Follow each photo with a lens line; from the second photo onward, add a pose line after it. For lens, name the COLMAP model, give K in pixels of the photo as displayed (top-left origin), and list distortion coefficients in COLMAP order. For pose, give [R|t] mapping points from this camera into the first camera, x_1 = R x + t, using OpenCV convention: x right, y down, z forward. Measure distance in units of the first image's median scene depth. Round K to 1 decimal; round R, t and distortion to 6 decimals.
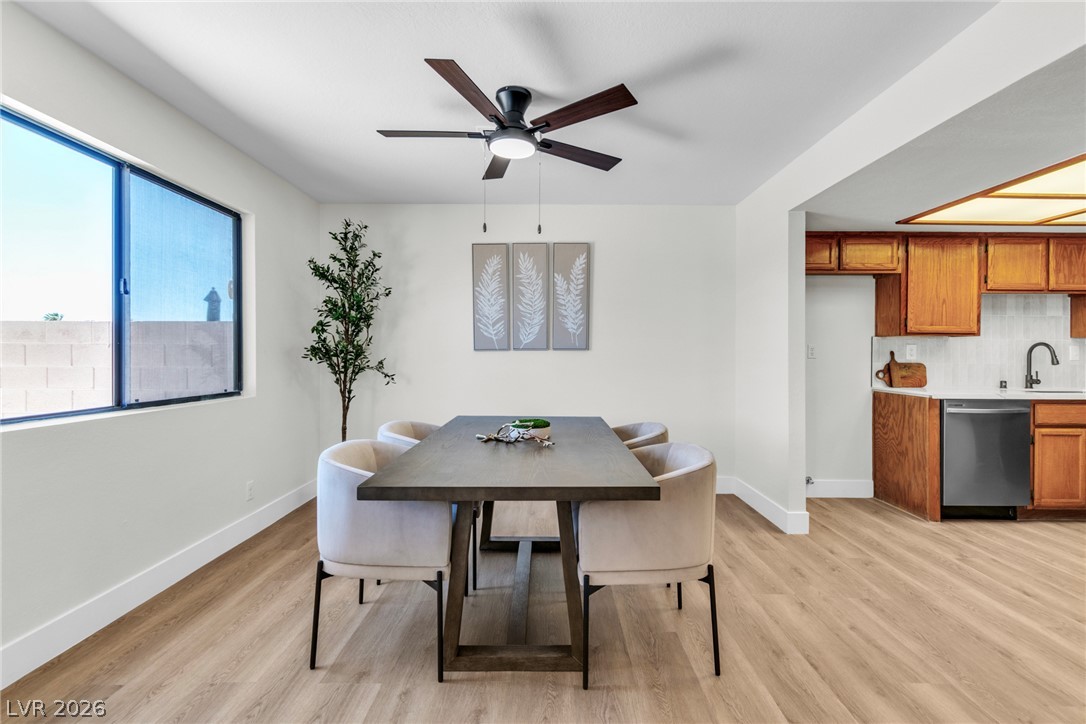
lens RADIAL K [[498.8, 0, 547.1], [0, 498.8, 354.6], [0, 0, 1]] dist [0.003452, -0.000369]
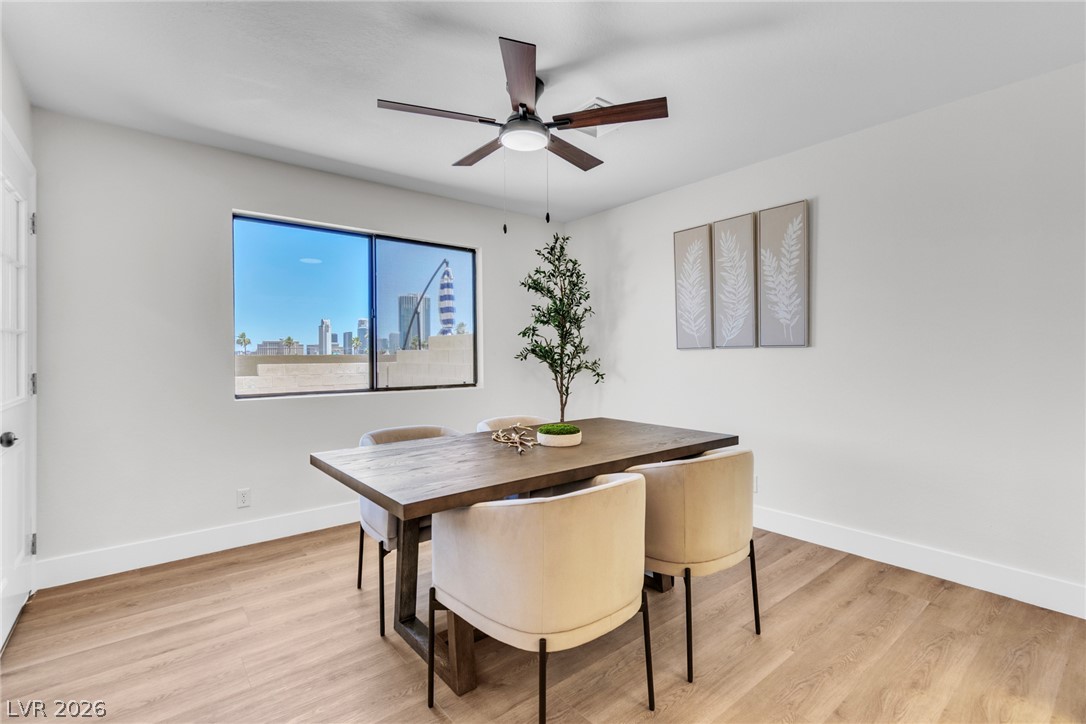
lens RADIAL K [[498.8, 0, 547.1], [0, 498.8, 354.6], [0, 0, 1]] dist [0.003452, -0.000369]
pose [[0.638850, -0.008399, -0.769286, 0.440078], [0.006524, 0.999964, -0.005500, 0.004601], [0.769304, -0.001505, 0.638881, 0.263614]]
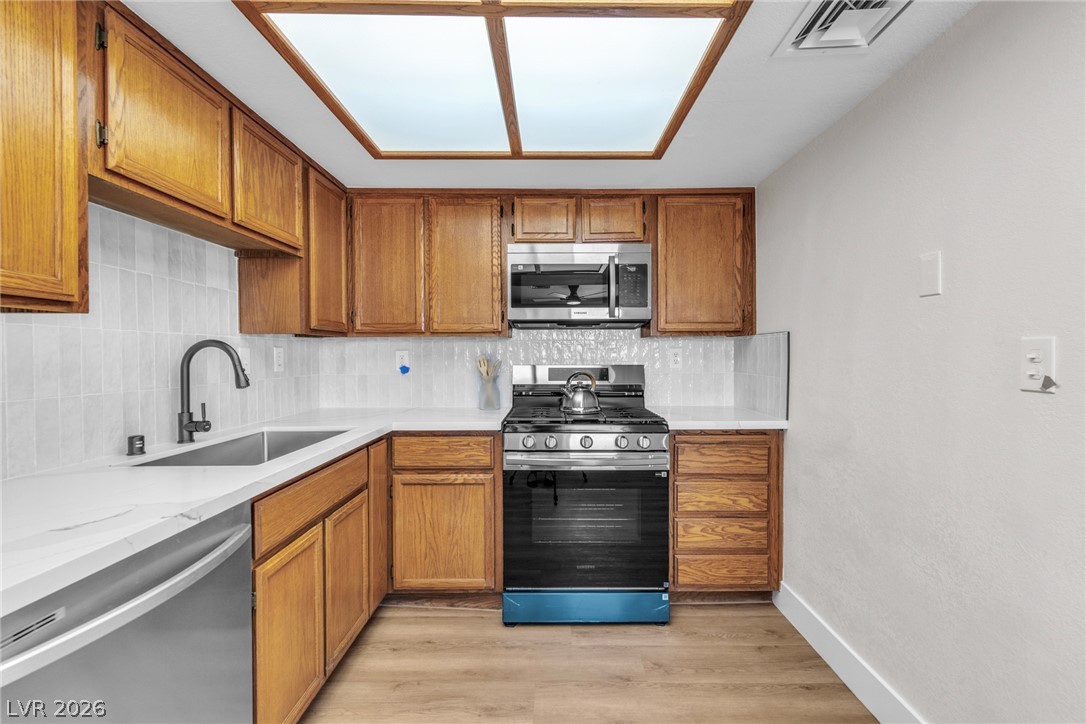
lens RADIAL K [[481.5, 0, 543.0], [0, 481.5, 362.0], [0, 0, 1]] dist [0.001605, -0.000236]
pose [[0.014047, -0.019482, 0.999712, 0.582810], [0.006448, 0.999791, 0.019393, -0.011288], [-0.999881, 0.006174, 0.014169, 0.729003]]
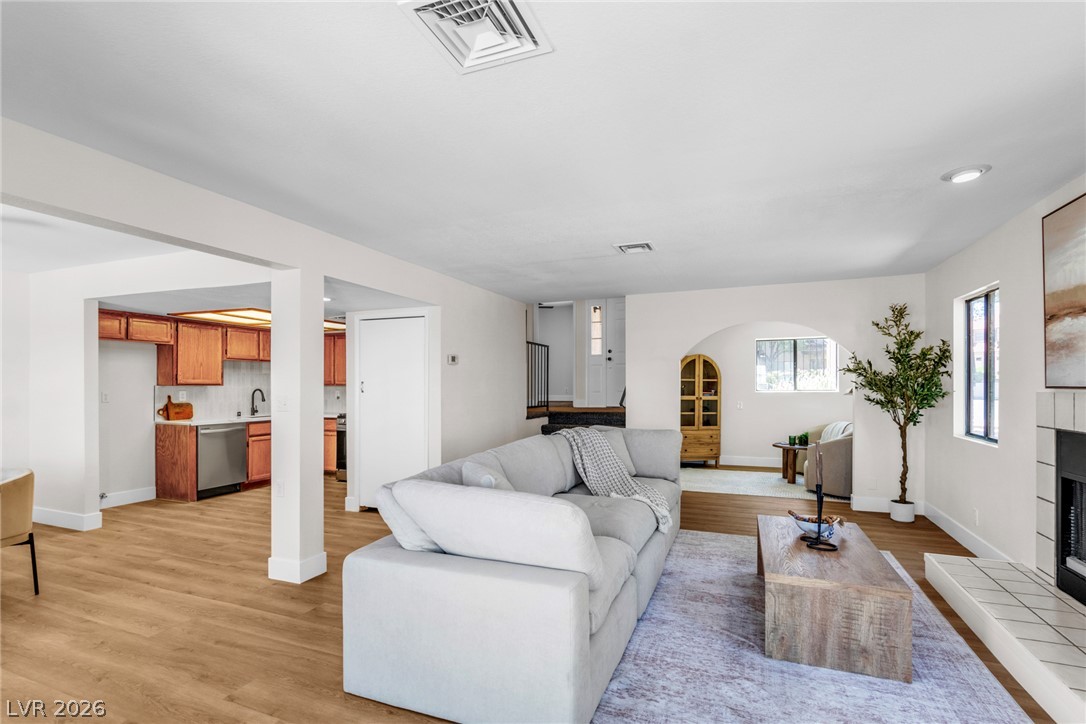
lens RADIAL K [[511.7, 0, 544.6], [0, 511.7, 381.8], [0, 0, 1]] dist [-0.000932, -0.000925]
pose [[0.374391, 0.000530, 0.927271, -0.311753], [0.006168, 0.999976, -0.003062, -0.039035], [-0.927250, 0.006866, 0.374379, -0.632379]]
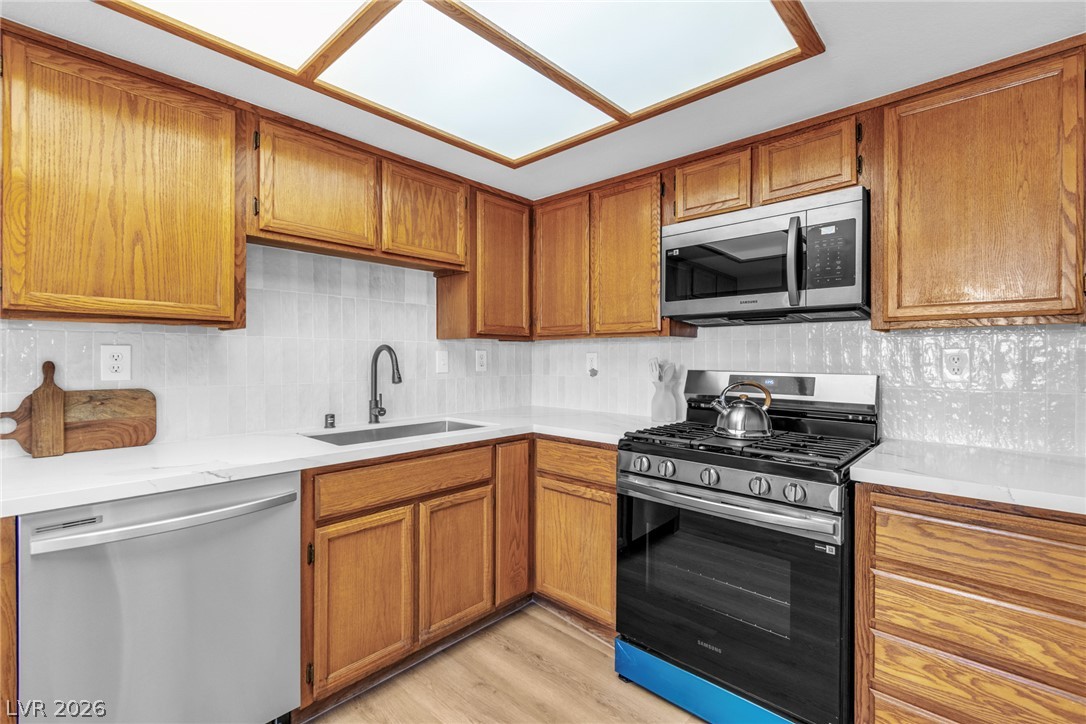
lens RADIAL K [[476.2, 0, 543.9], [0, 476.2, 358.8], [0, 0, 1]] dist [-0.000417, -0.000617]
pose [[0.685260, -0.004984, 0.728281, 0.748574], [0.002811, 0.999987, 0.004199, -0.010207], [-0.728293, -0.000830, 0.685265, 0.509393]]
